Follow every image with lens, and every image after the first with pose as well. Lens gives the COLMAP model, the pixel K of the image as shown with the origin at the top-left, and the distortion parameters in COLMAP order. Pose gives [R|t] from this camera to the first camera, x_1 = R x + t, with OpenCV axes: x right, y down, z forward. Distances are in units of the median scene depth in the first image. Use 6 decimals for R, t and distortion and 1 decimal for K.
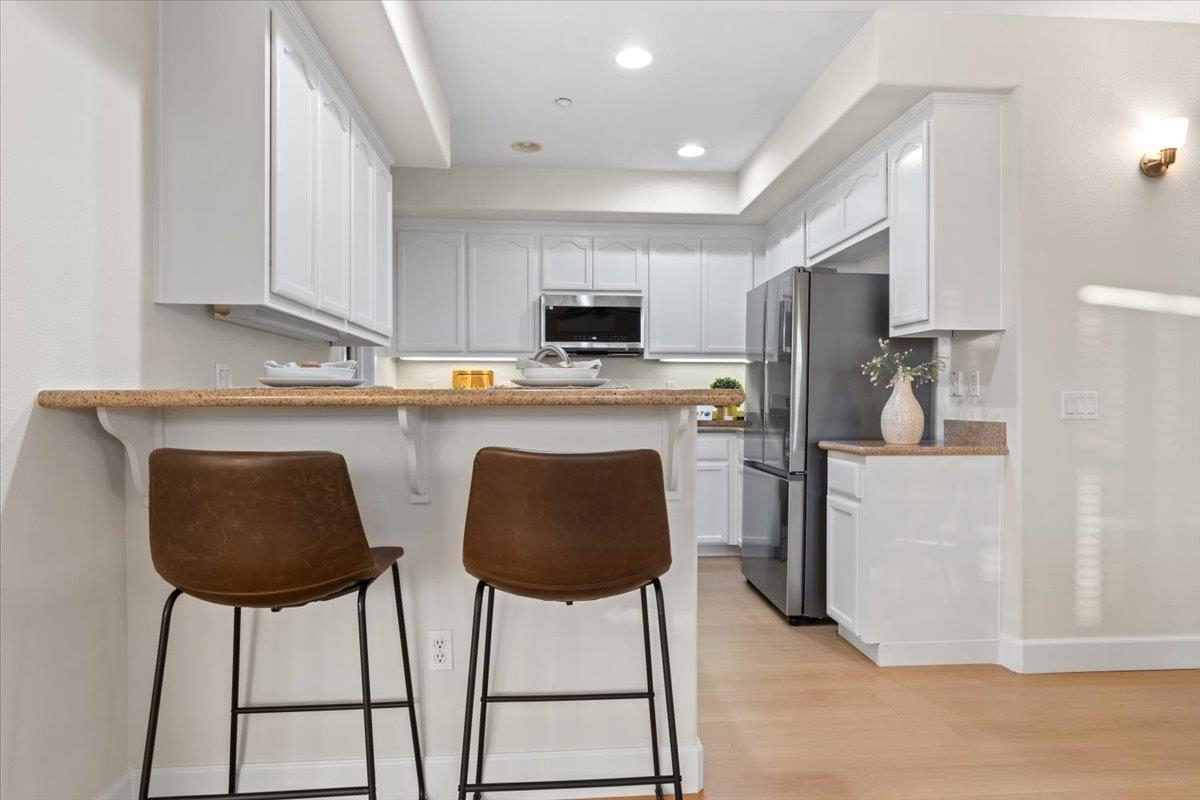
lens RADIAL K [[666.2, 0, 601.0], [0, 666.2, 406.5], [0, 0, 1]] dist [-0.001214, 0.000773]
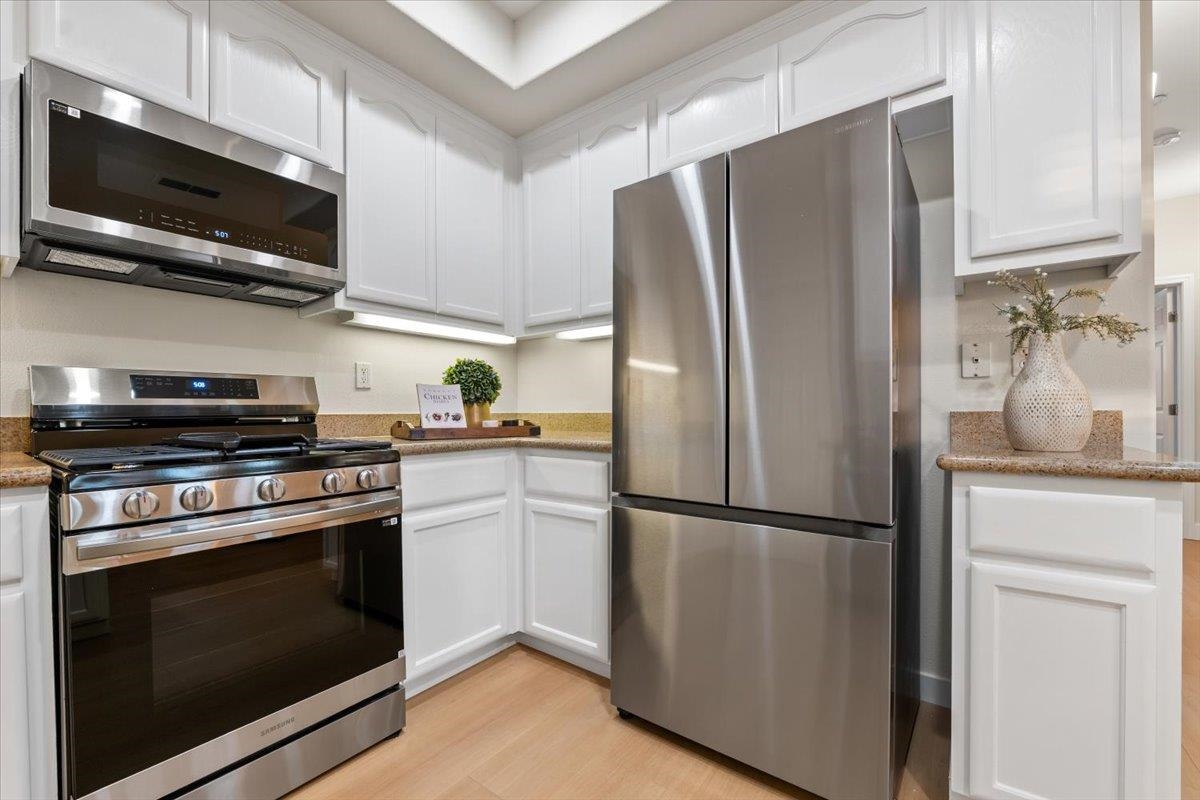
lens RADIAL K [[499.7, 0, 594.6], [0, 499.7, 412.8], [0, 0, 1]] dist [-0.011392, 0.000198]
pose [[0.668893, -0.007053, 0.743326, -0.100083], [0.015543, 0.999869, -0.004499, 0.013815], [-0.743197, 0.014563, 0.668915, 0.751671]]
